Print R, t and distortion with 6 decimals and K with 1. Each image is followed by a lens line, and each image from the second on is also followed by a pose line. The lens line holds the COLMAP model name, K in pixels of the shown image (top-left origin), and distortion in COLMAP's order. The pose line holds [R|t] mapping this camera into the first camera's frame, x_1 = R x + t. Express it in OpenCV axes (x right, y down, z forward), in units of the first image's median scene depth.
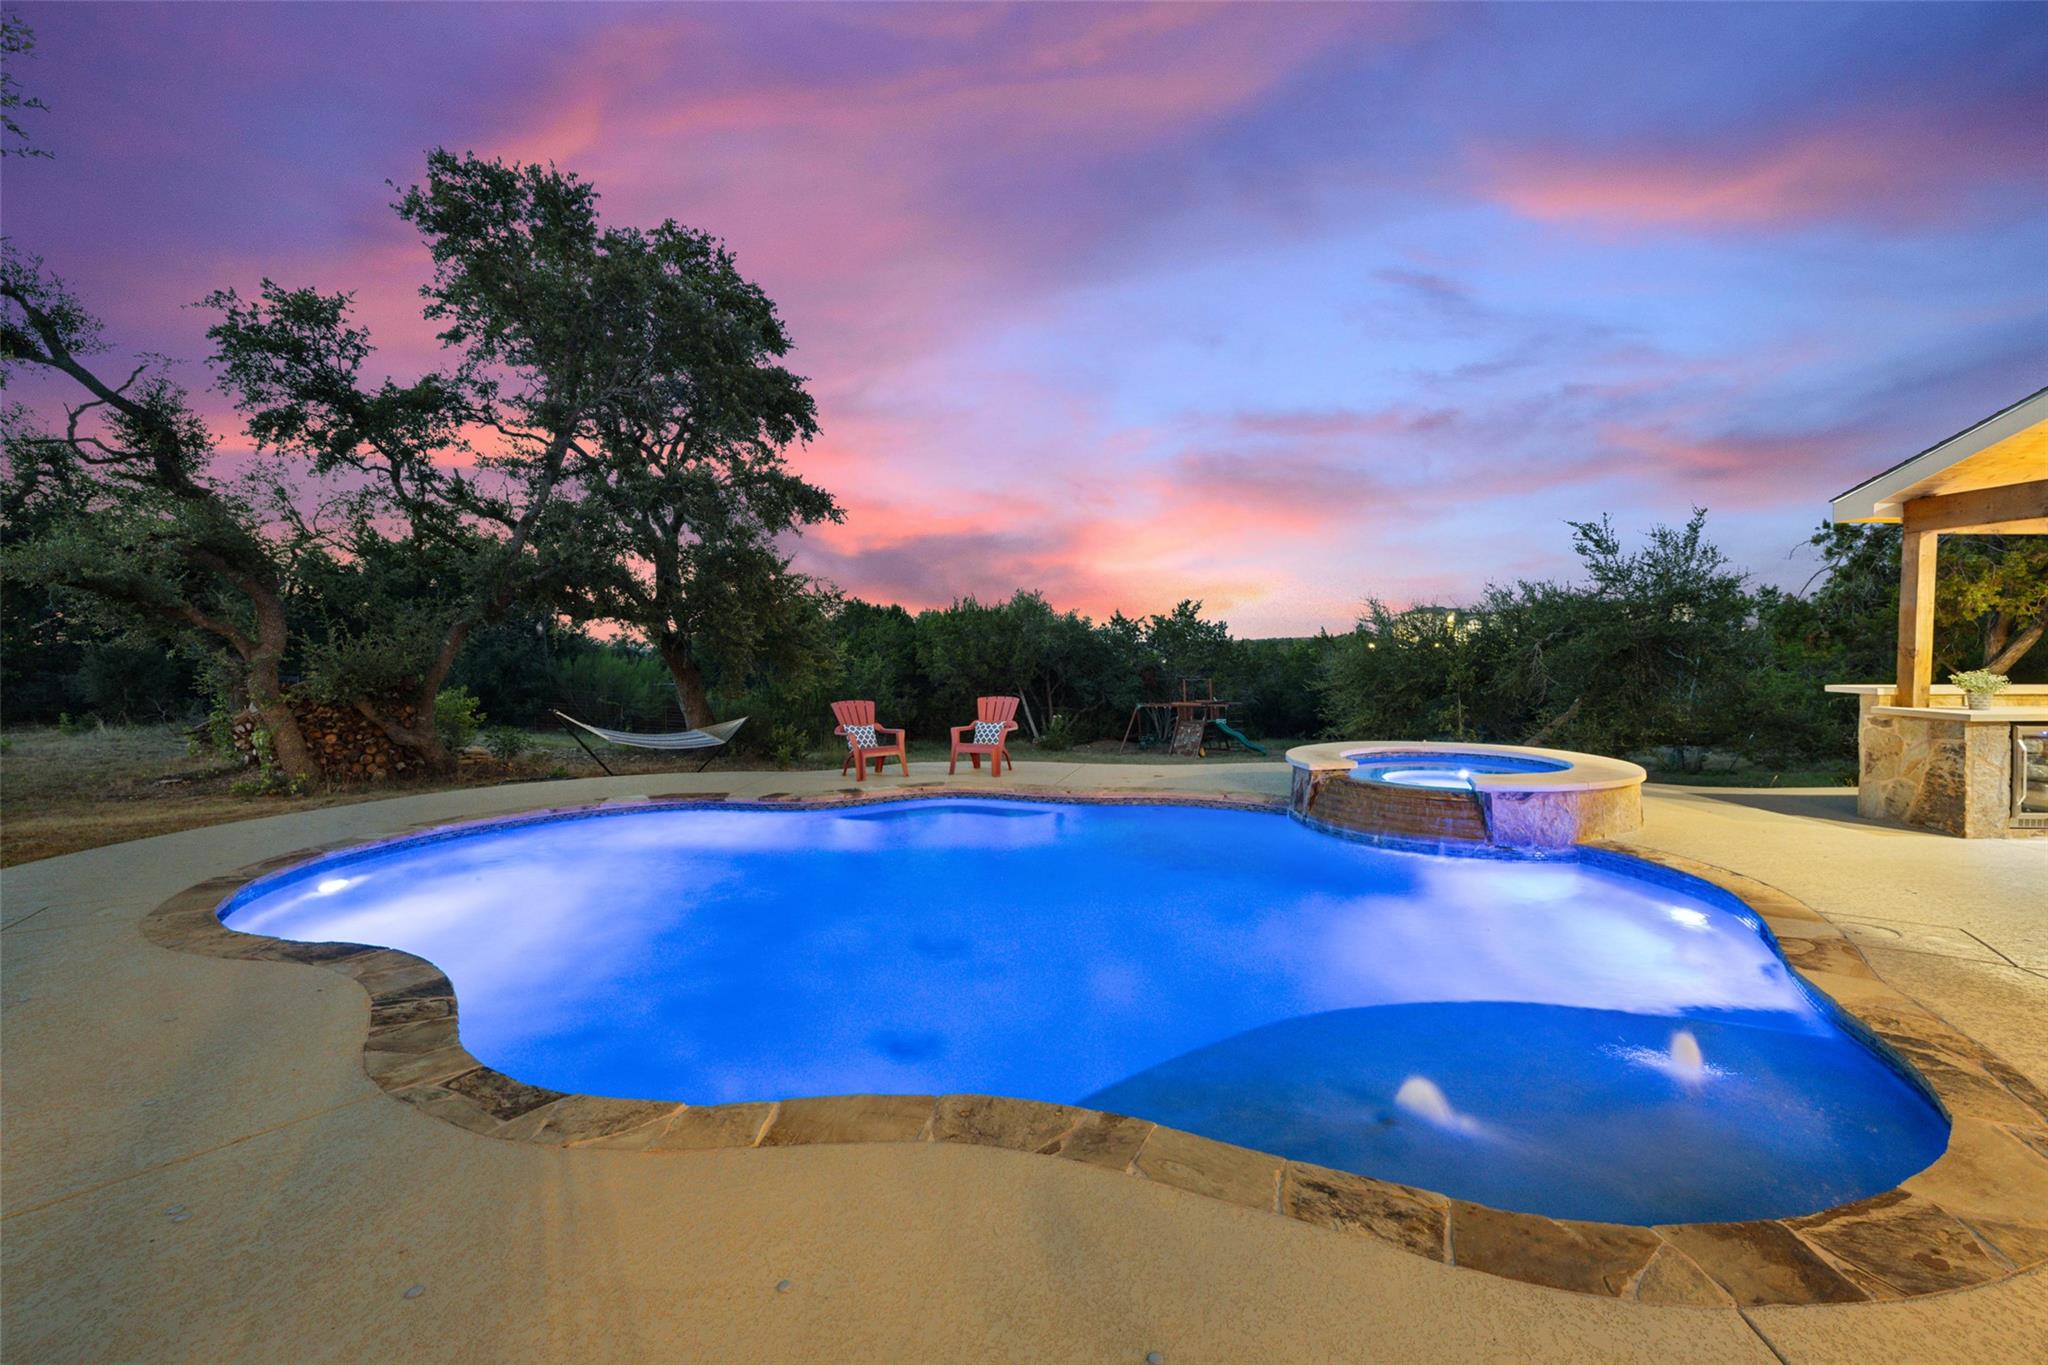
lens RADIAL K [[870.0, 0, 1034.2], [0, 870.0, 653.8], [0, 0, 1]] dist [0.001909, 0.001198]
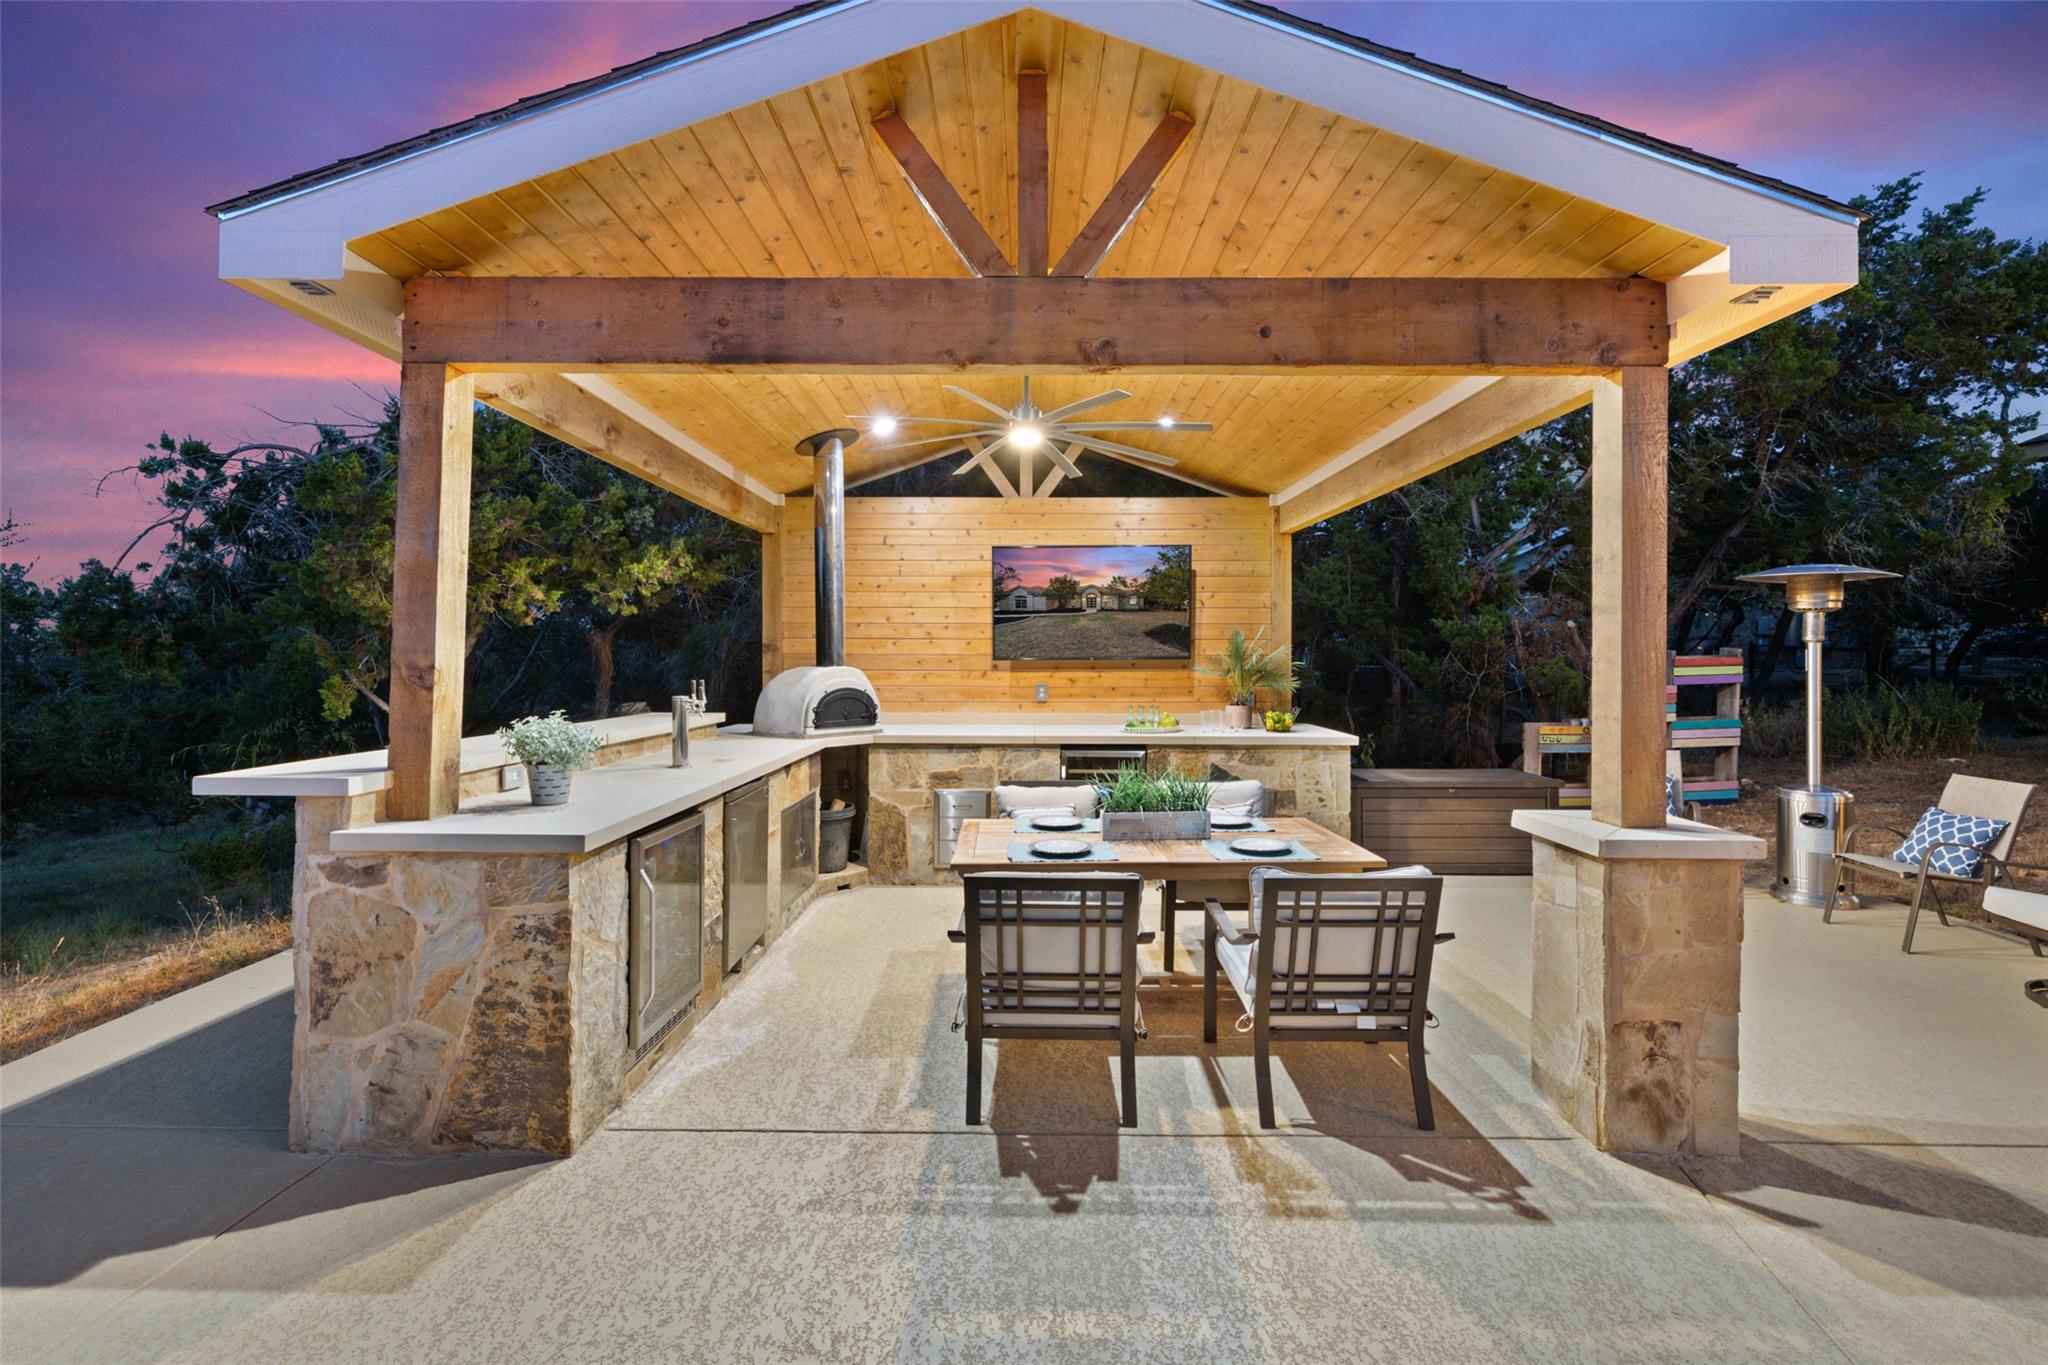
lens RADIAL K [[870.0, 0, 1017.0], [0, 870.0, 651.0], [0, 0, 1]] dist [0.001909, 0.001198]
pose [[0.051865, 0.009398, 0.998610, 0.637081], [0.009545, 0.999905, -0.009906, -0.005812], [-0.998608, 0.010045, 0.051771, 0.720697]]
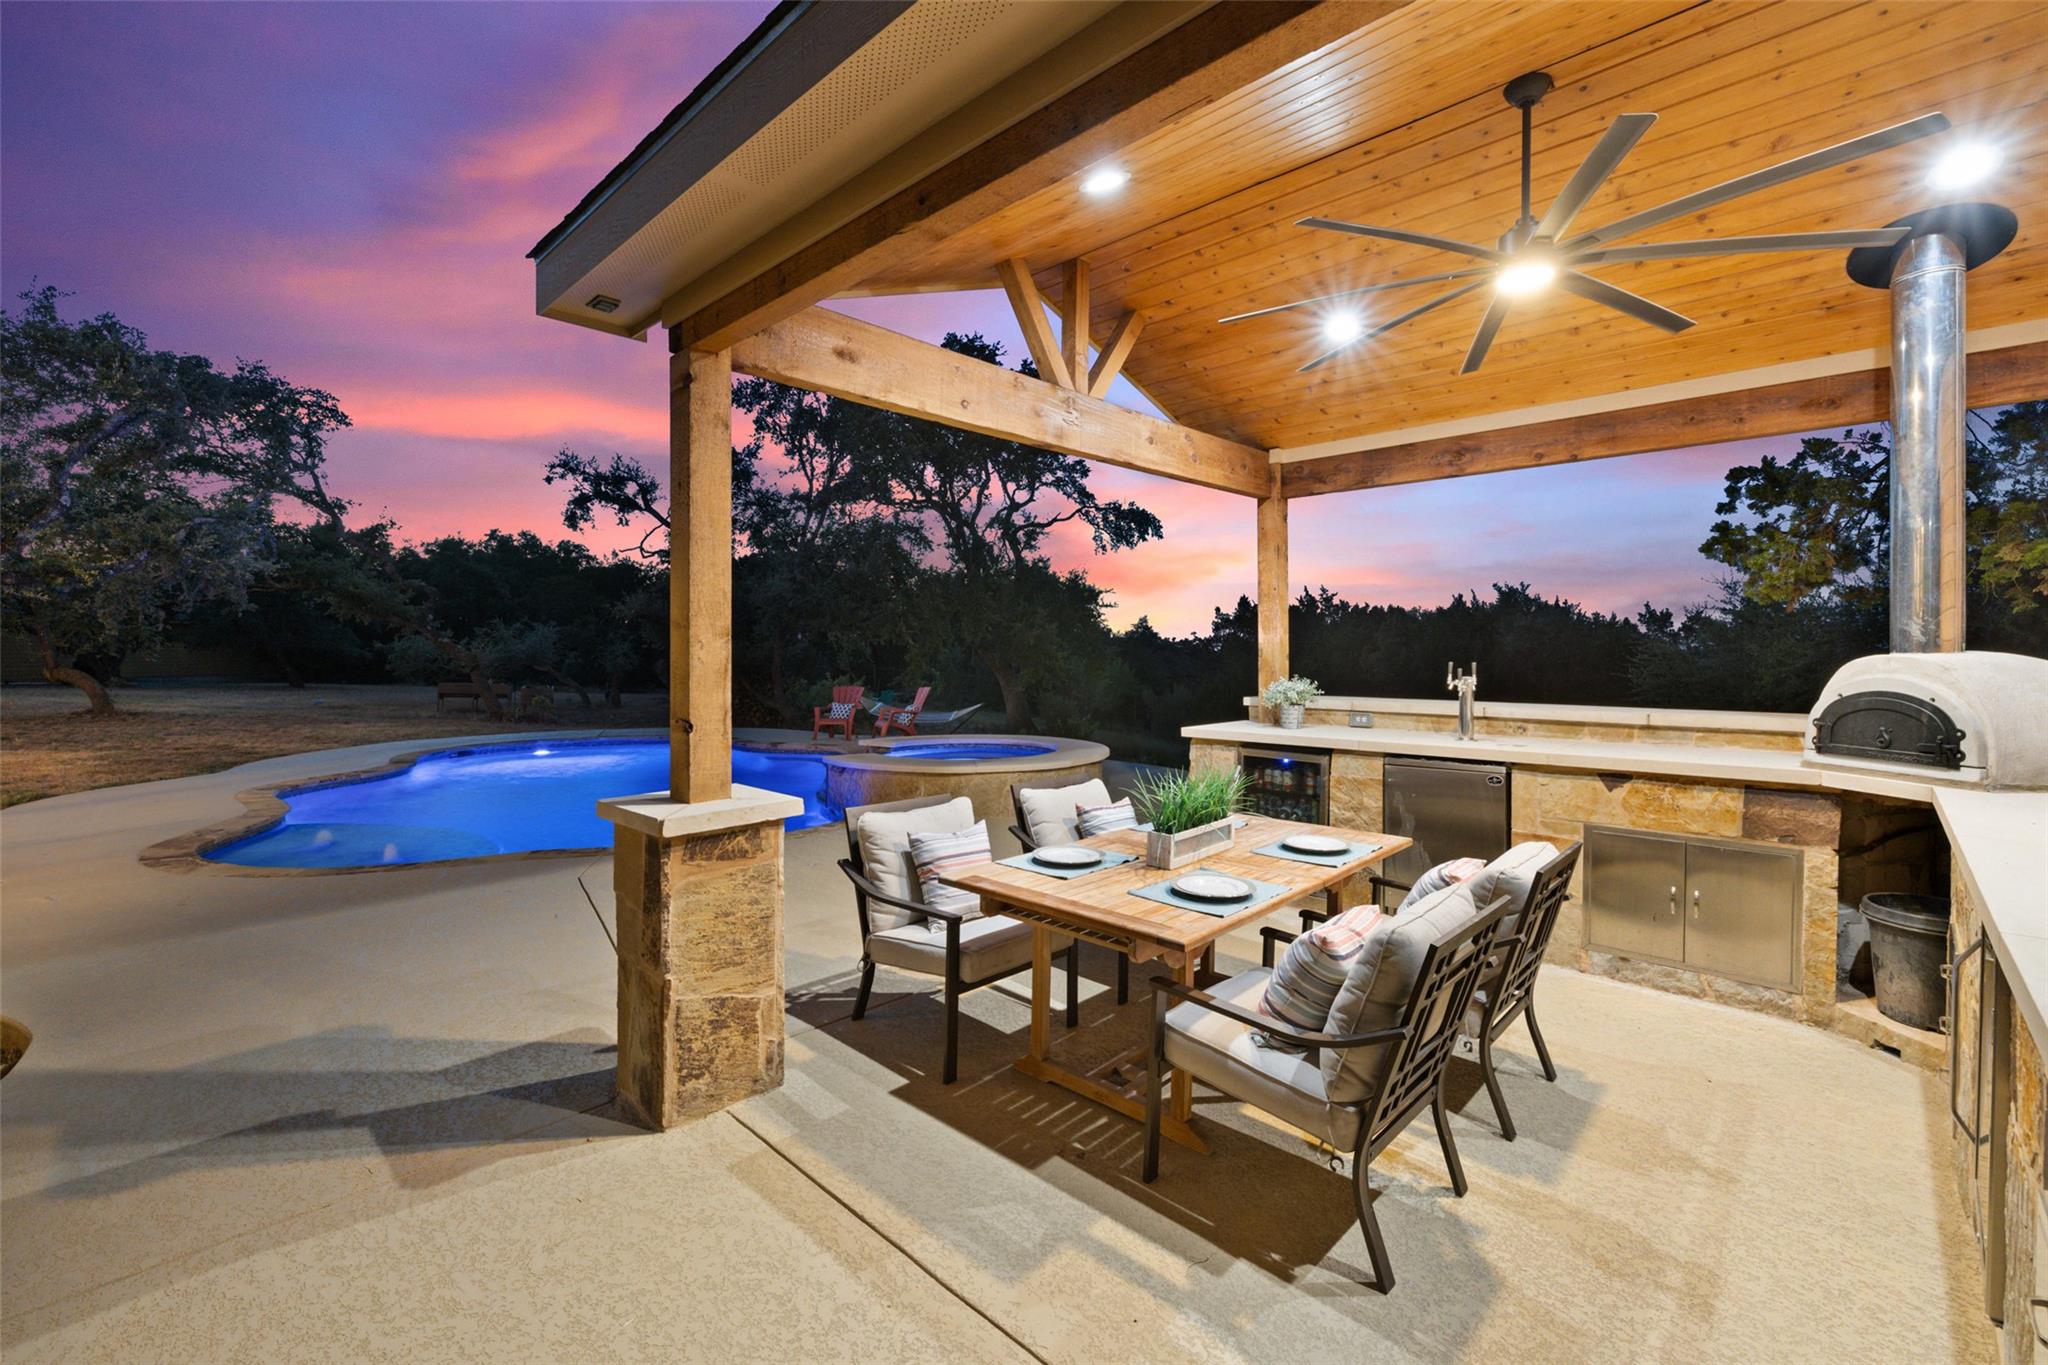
lens RADIAL K [[870.0, 0, 1016.3], [0, 870.0, 669.0], [0, 0, 1]] dist [0.001909, 0.001198]
pose [[0.696206, 0.016313, -0.717657, 1.399954], [-0.011215, 0.999867, 0.011848, 0.006900], [0.717755, -0.000200, 0.696296, 0.309643]]
